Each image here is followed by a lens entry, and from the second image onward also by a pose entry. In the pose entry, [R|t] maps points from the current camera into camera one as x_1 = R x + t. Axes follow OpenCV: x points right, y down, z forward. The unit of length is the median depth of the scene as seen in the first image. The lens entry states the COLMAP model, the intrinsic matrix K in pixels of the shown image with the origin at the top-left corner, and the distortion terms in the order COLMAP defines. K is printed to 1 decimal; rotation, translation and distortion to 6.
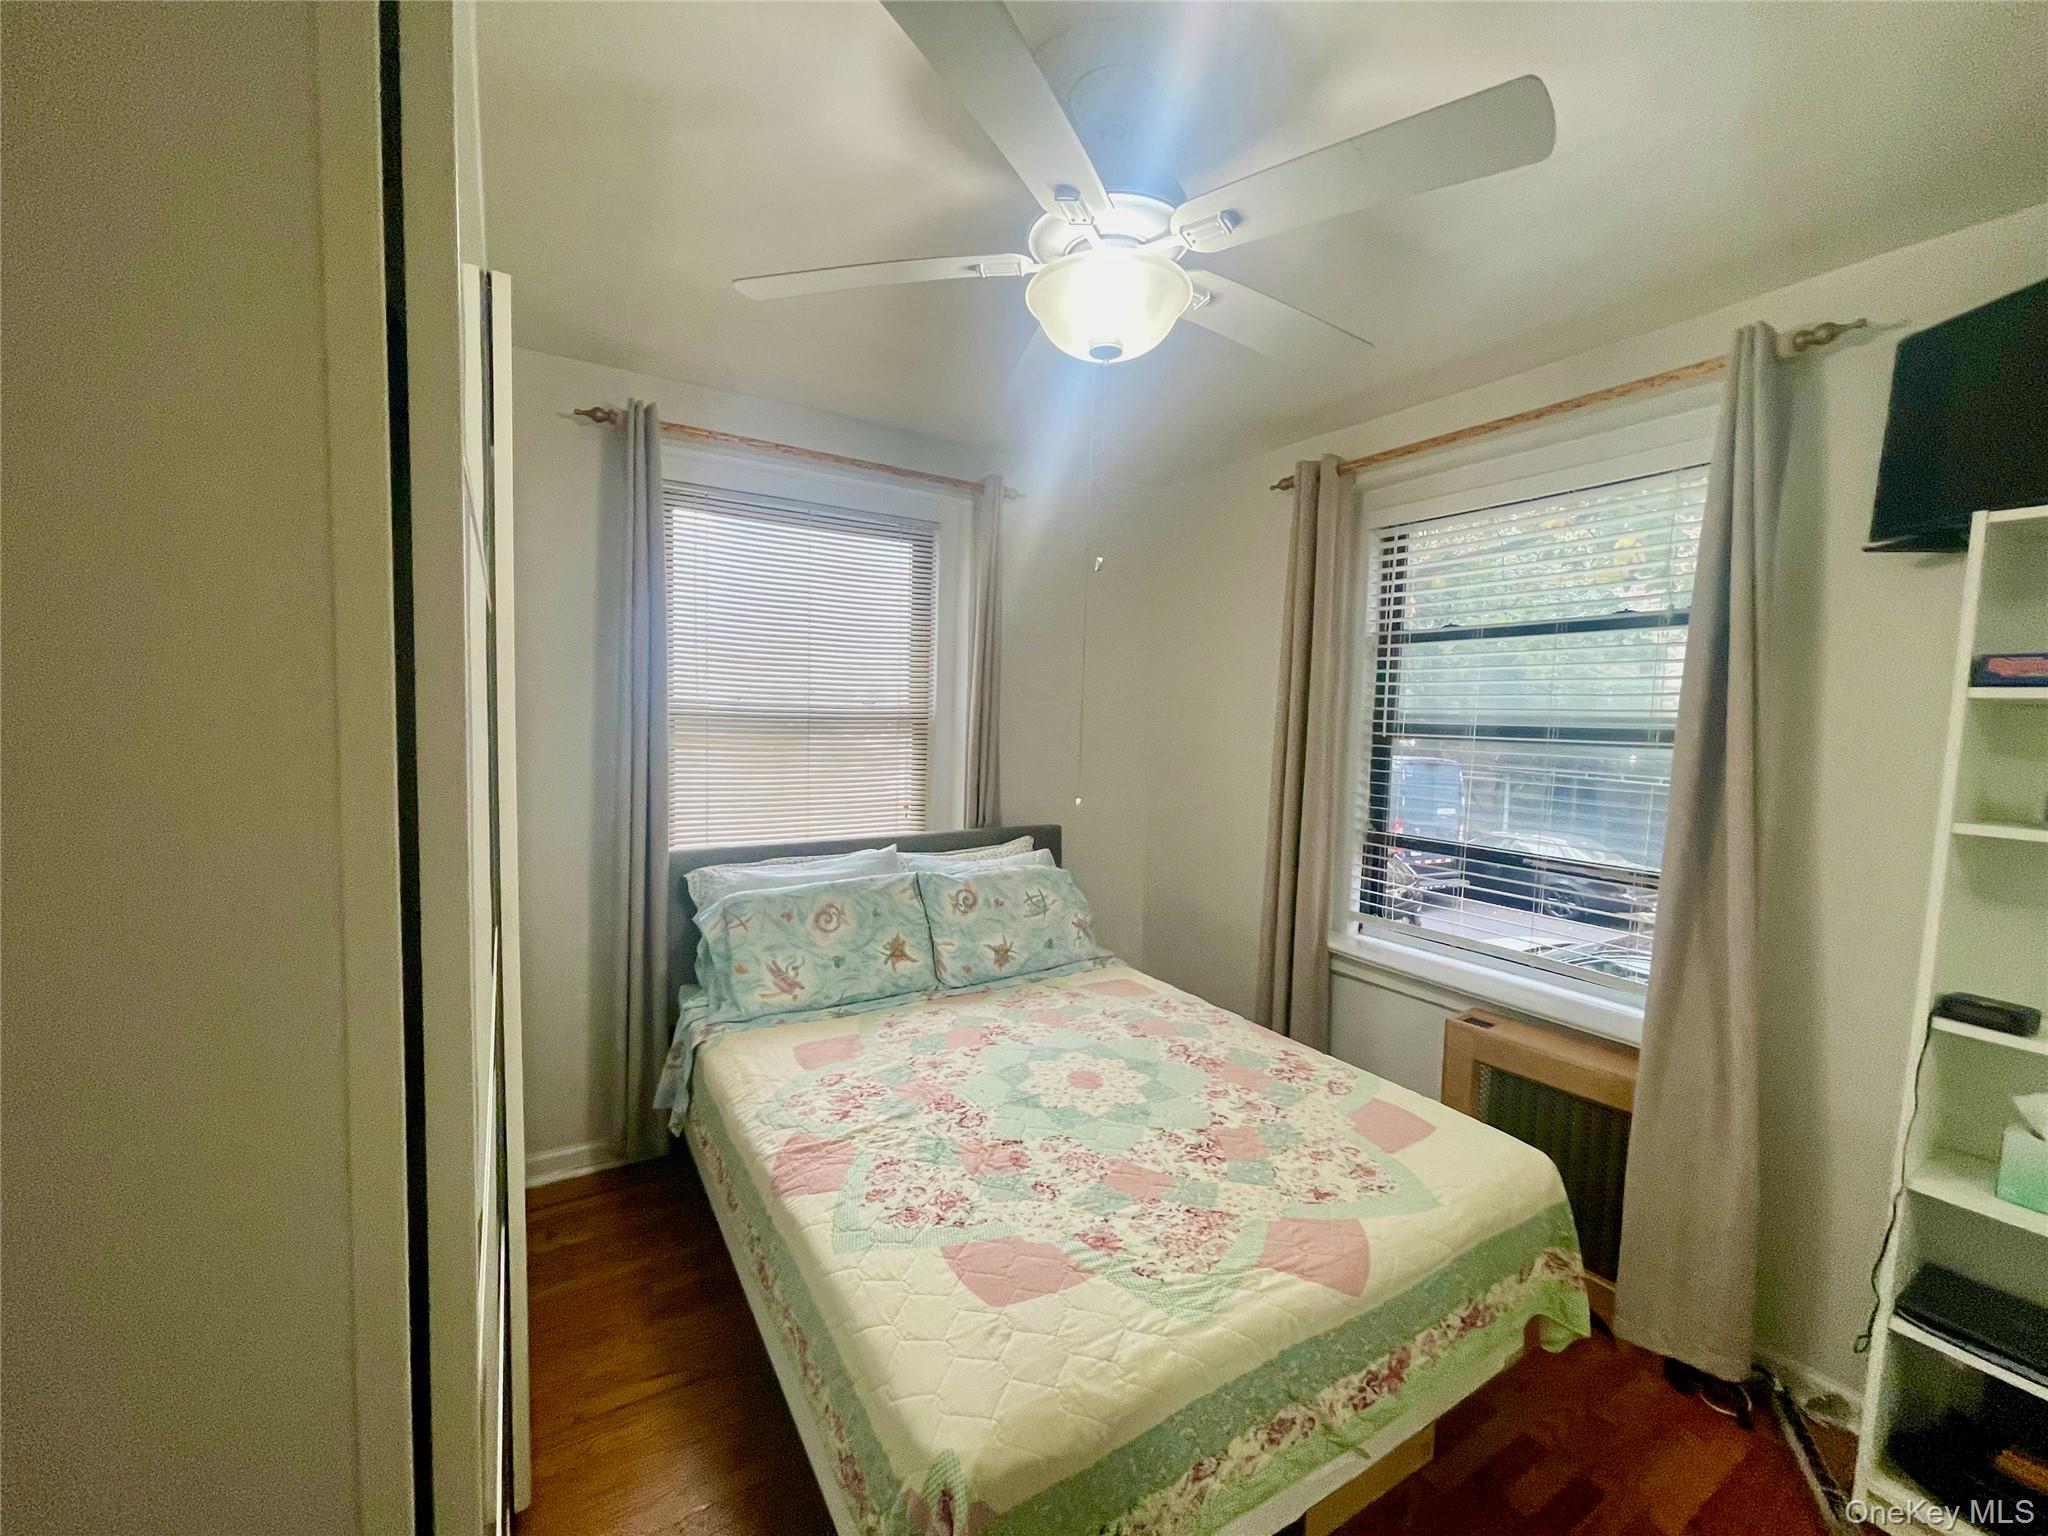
lens RADIAL K [[830.6, 0, 1005.8], [0, 830.6, 767.4], [0, 0, 1]] dist [0.001795, 0.000087]
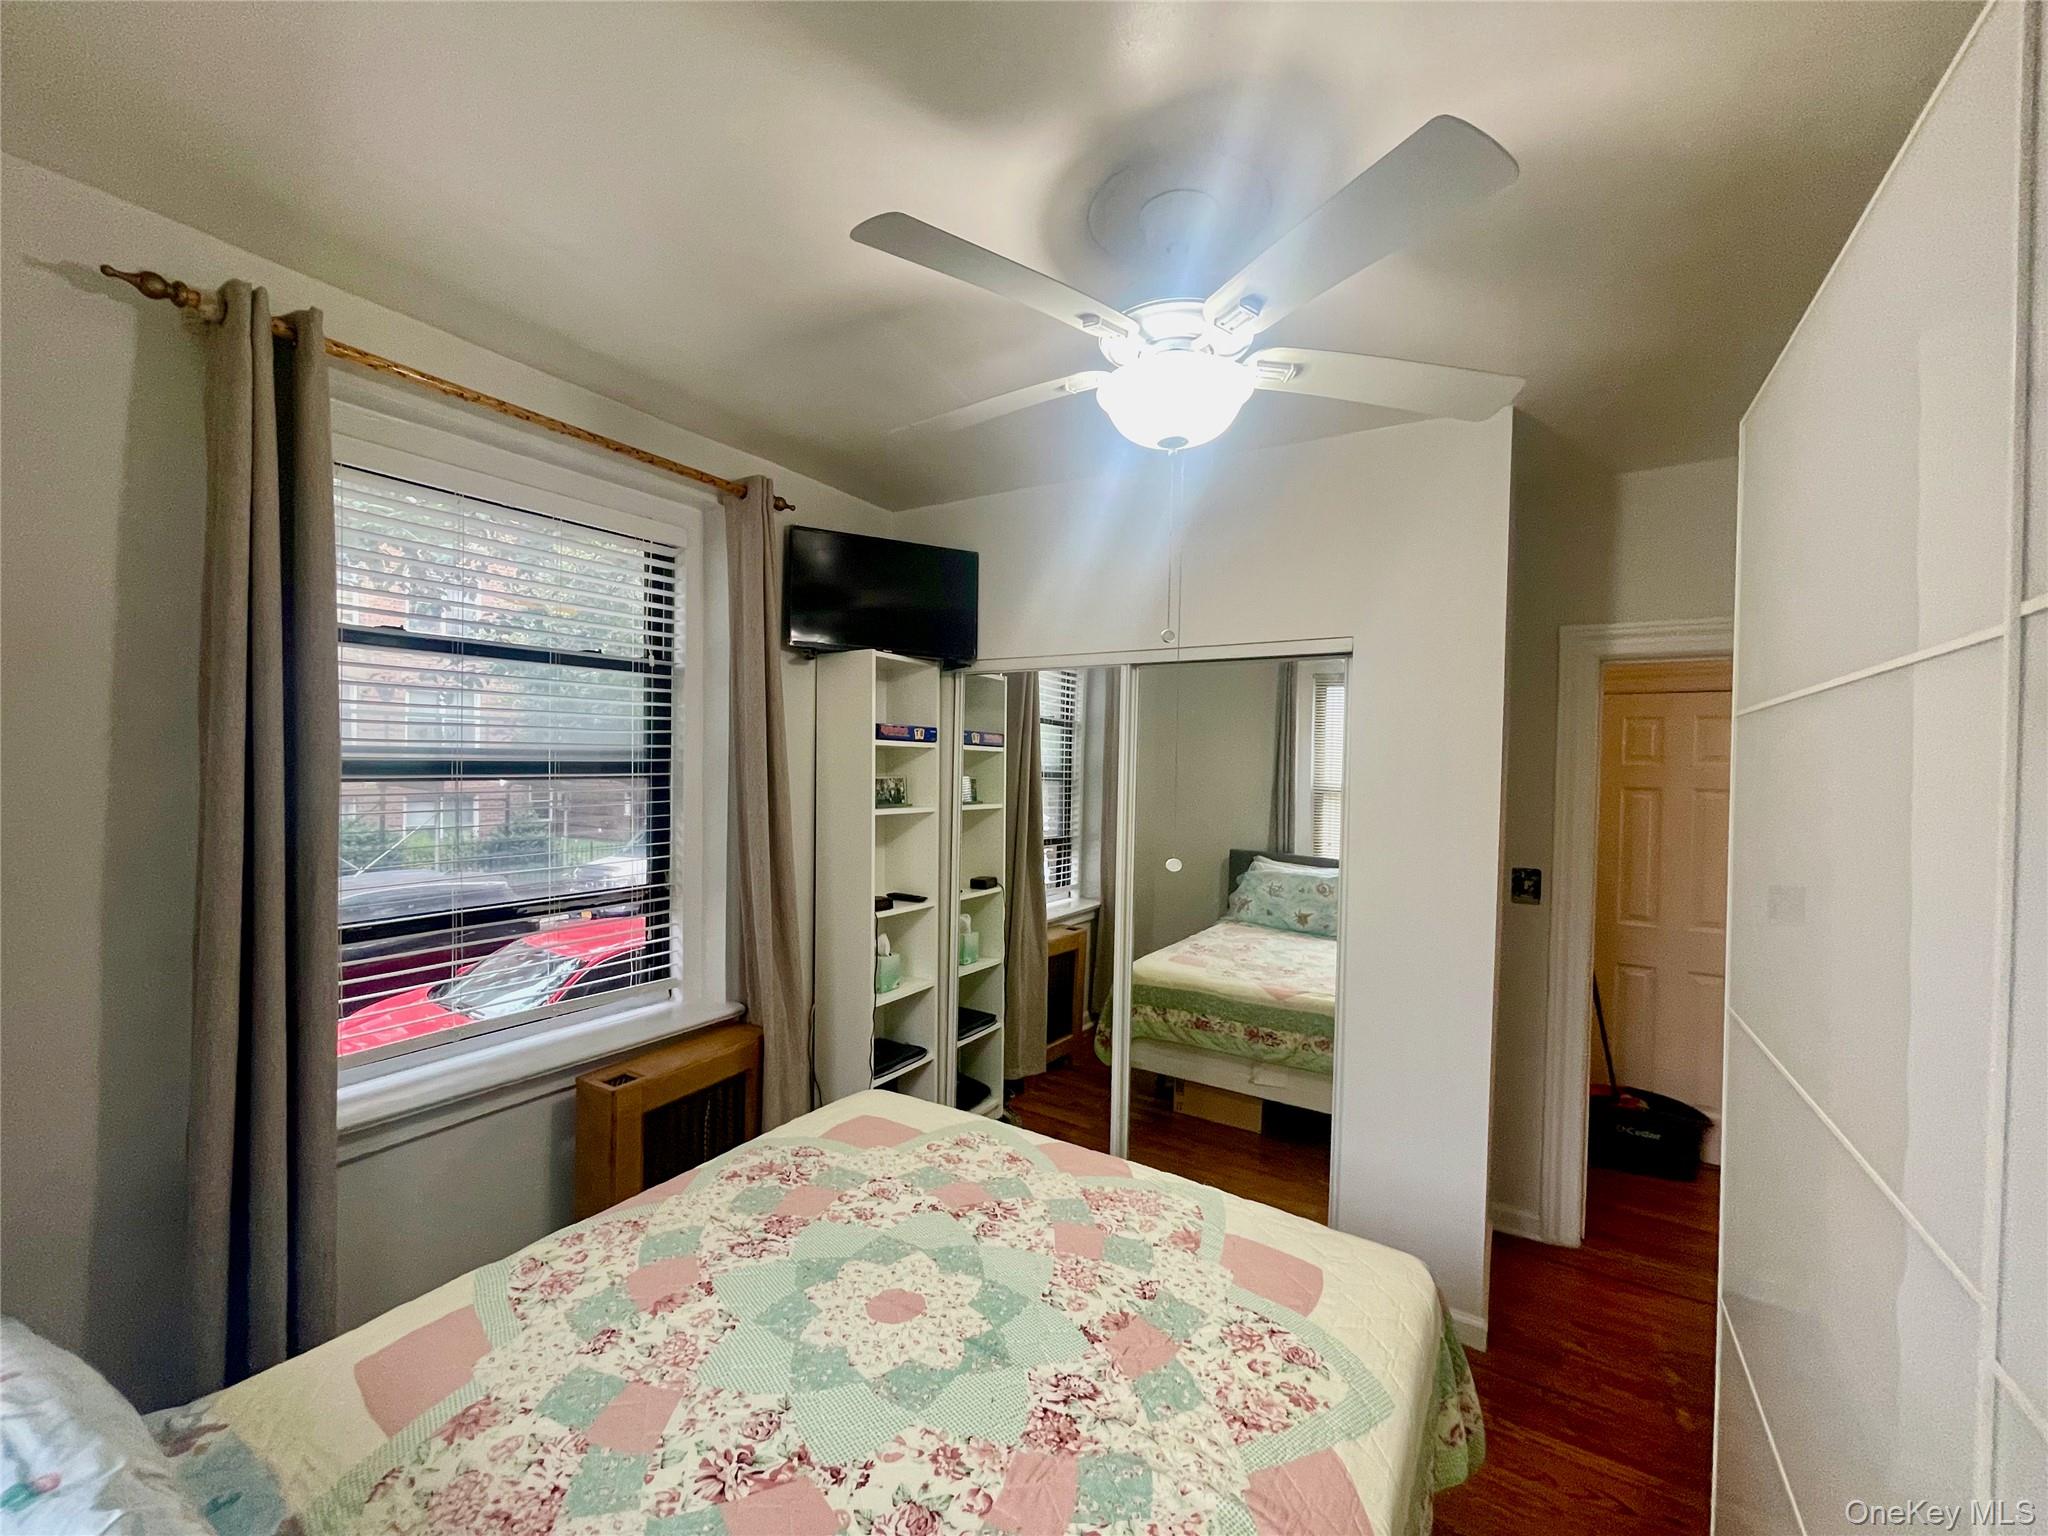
lens RADIAL K [[830.6, 0, 1021.2], [0, 830.6, 773.3], [0, 0, 1]] dist [0.001795, 0.000087]
pose [[-0.456361, -0.049762, 0.888402, -0.448327], [0.028830, 0.997084, 0.070659, -0.090383], [-0.889328, 0.057859, -0.453595, 0.990541]]
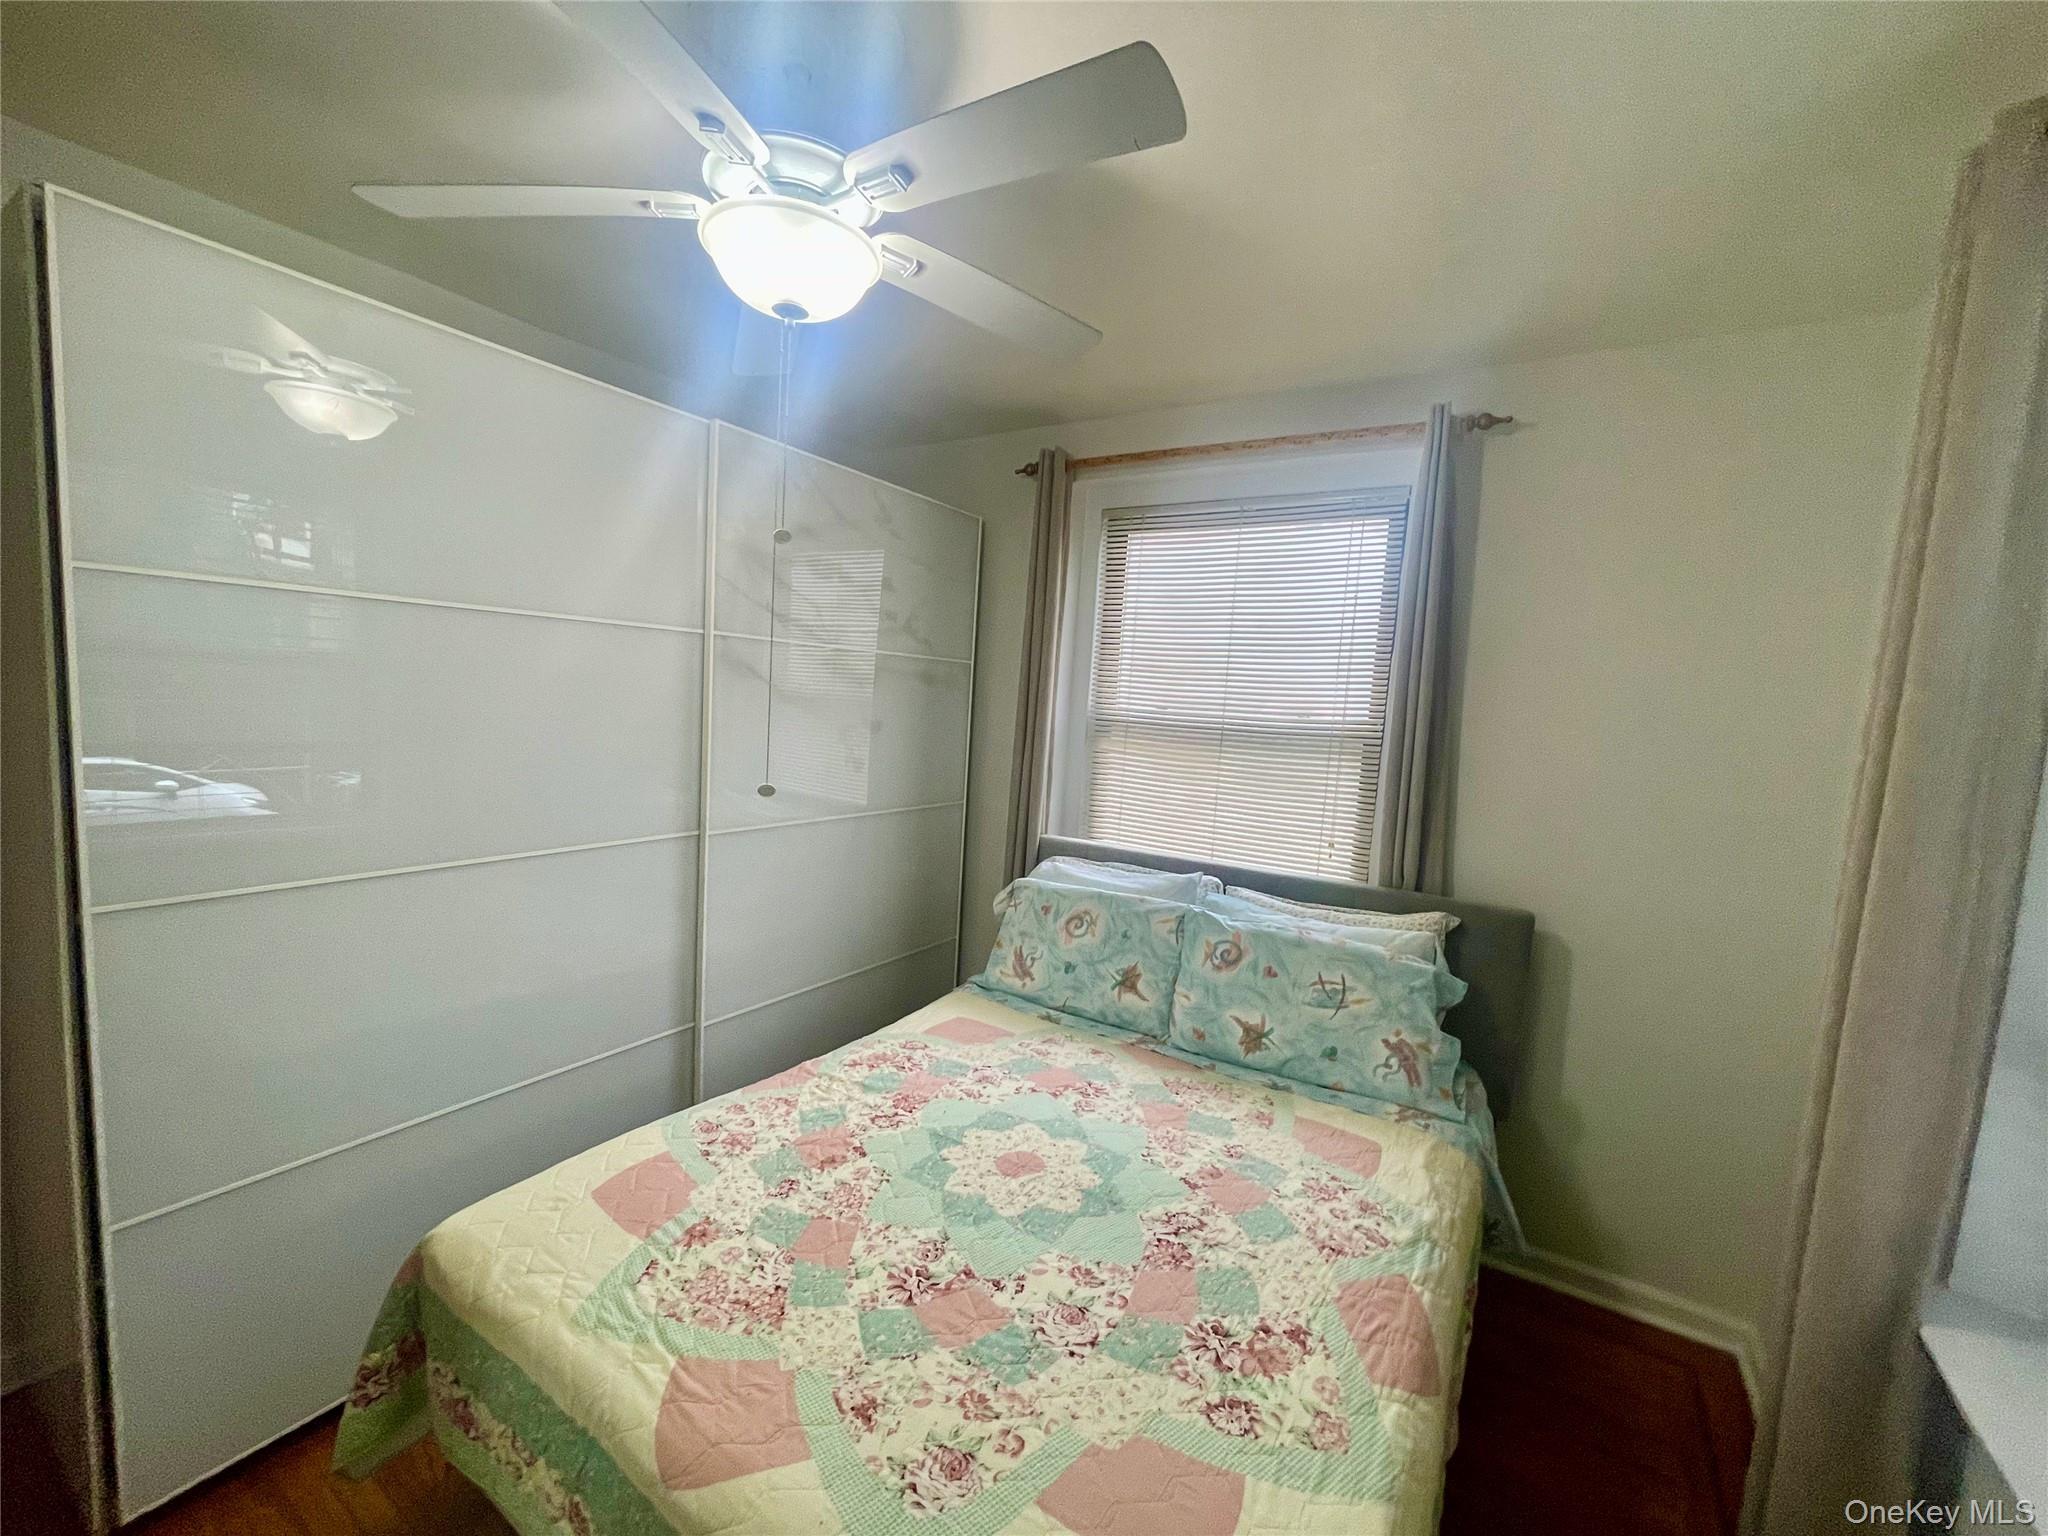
lens RADIAL K [[830.6, 0, 1020.0], [0, 830.6, 770.4], [0, 0, 1]] dist [0.001795, 0.000087]
pose [[0.444415, 0.080140, -0.892229, 0.652522], [-0.111968, 0.993149, 0.033434, -0.026273], [0.888796, 0.085043, 0.450344, 0.500176]]
